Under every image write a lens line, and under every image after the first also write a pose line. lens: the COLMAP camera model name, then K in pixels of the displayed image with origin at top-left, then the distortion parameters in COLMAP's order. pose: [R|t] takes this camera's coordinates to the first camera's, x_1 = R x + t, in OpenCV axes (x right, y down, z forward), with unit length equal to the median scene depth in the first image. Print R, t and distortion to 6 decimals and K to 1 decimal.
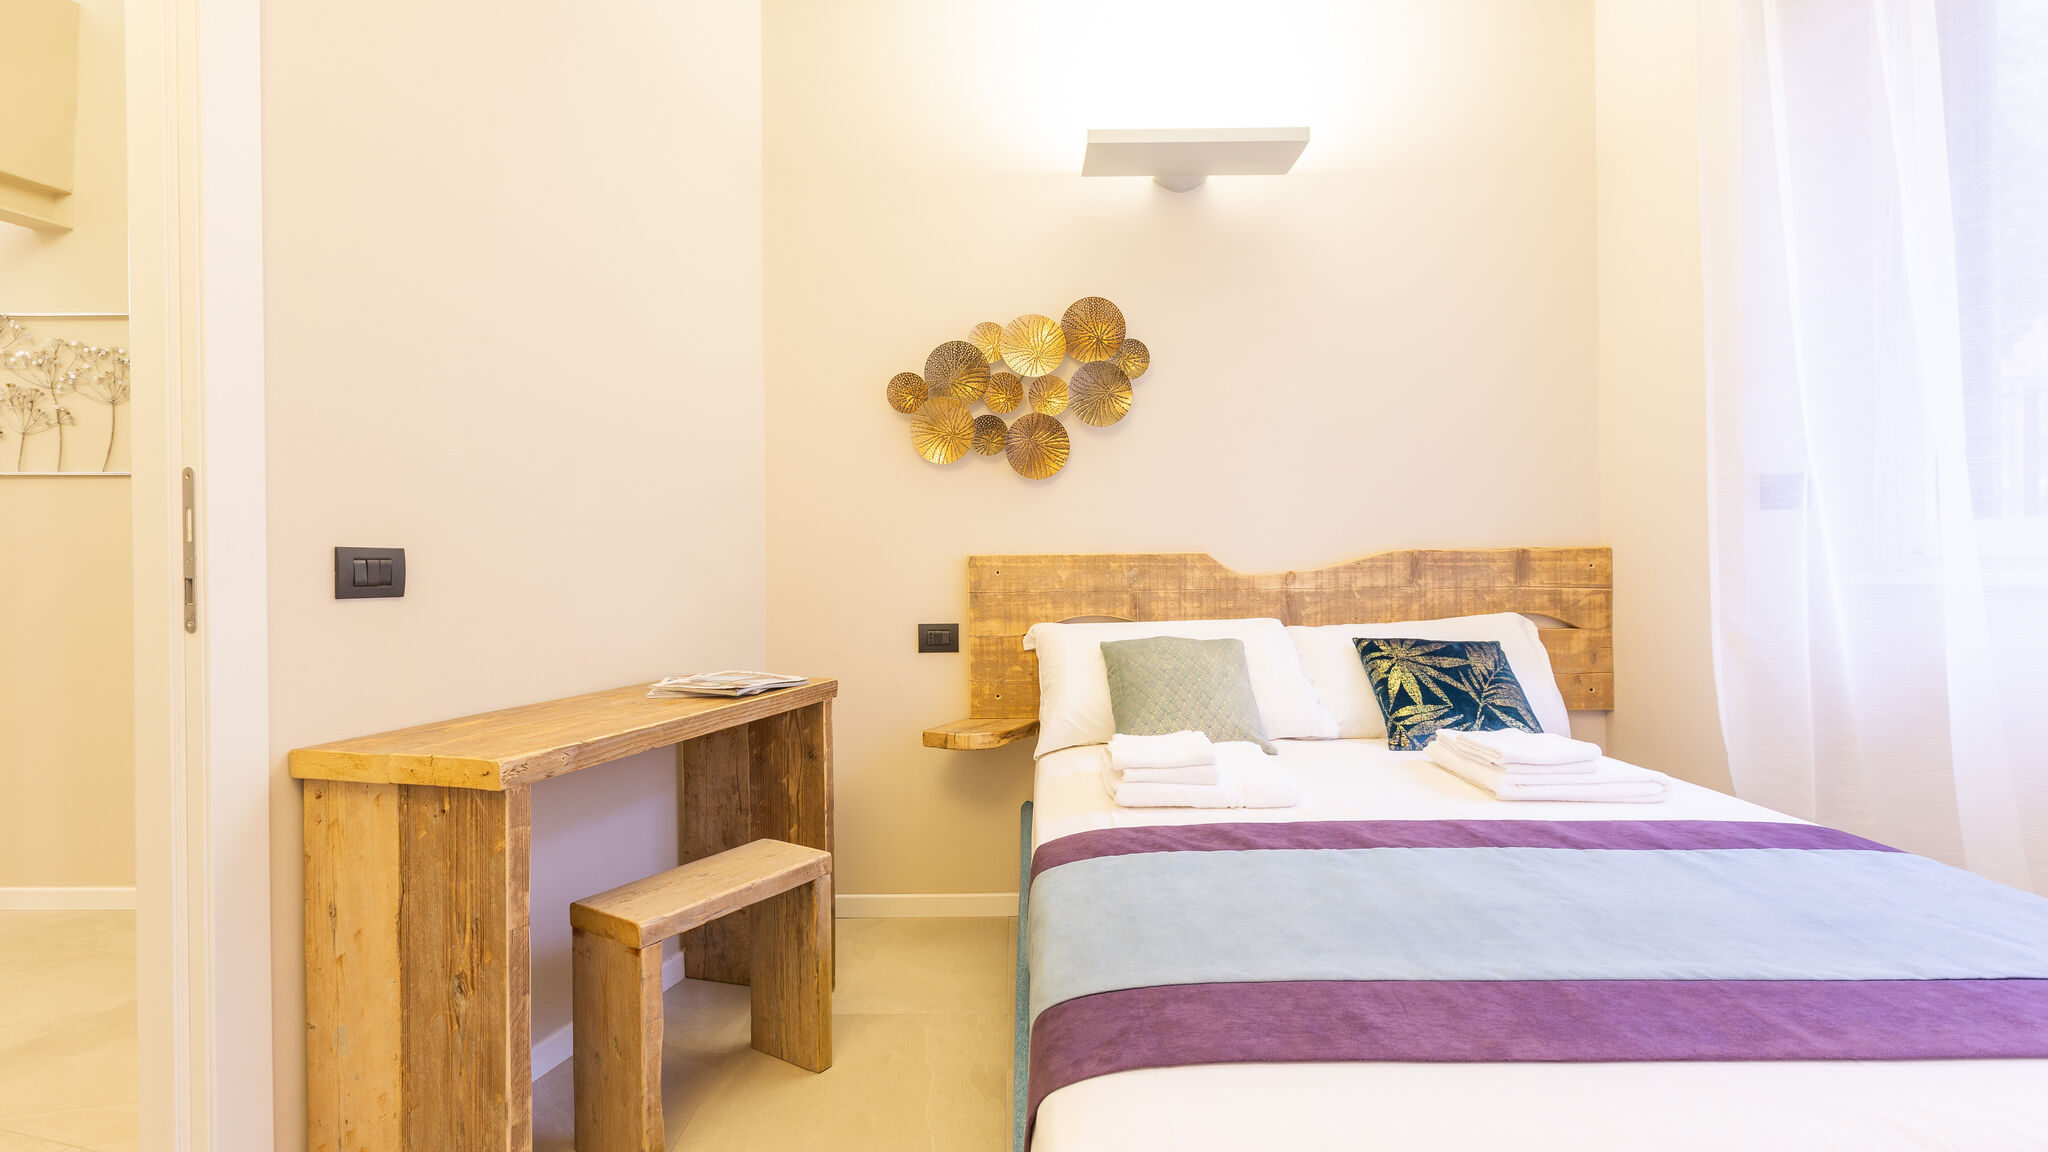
lens RADIAL K [[900.6, 0, 1058.4], [0, 900.6, 584.0], [0, 0, 1]] dist [-0.002614, -0.000184]
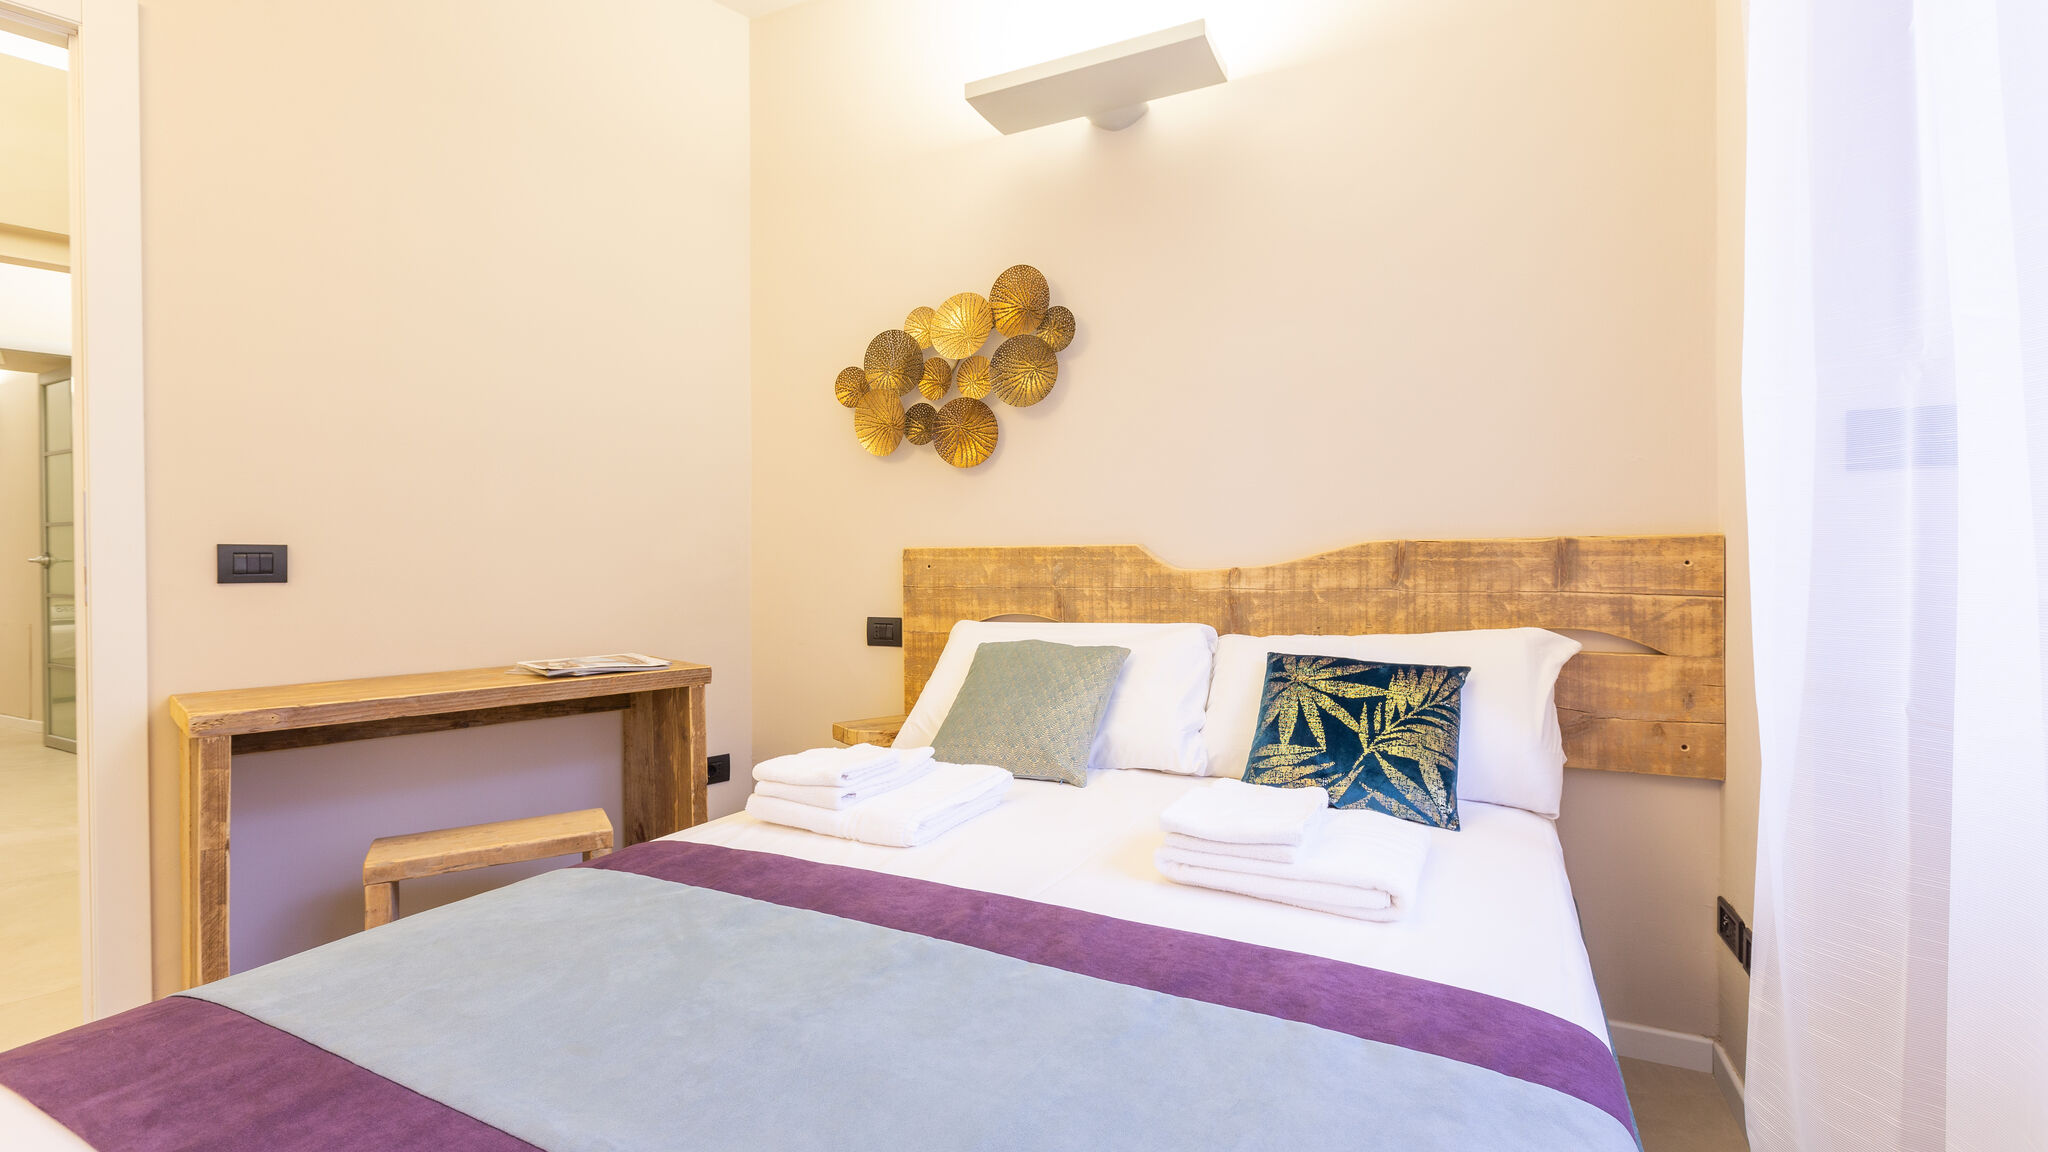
lens RADIAL K [[900.6, 0, 1058.4], [0, 900.6, 584.0], [0, 0, 1]] dist [-0.002614, -0.000184]
pose [[0.896956, 0.016116, -0.441827, 0.477848], [-0.012017, 0.999855, 0.012074, -0.006997], [0.441957, -0.005521, 0.897019, 0.195134]]
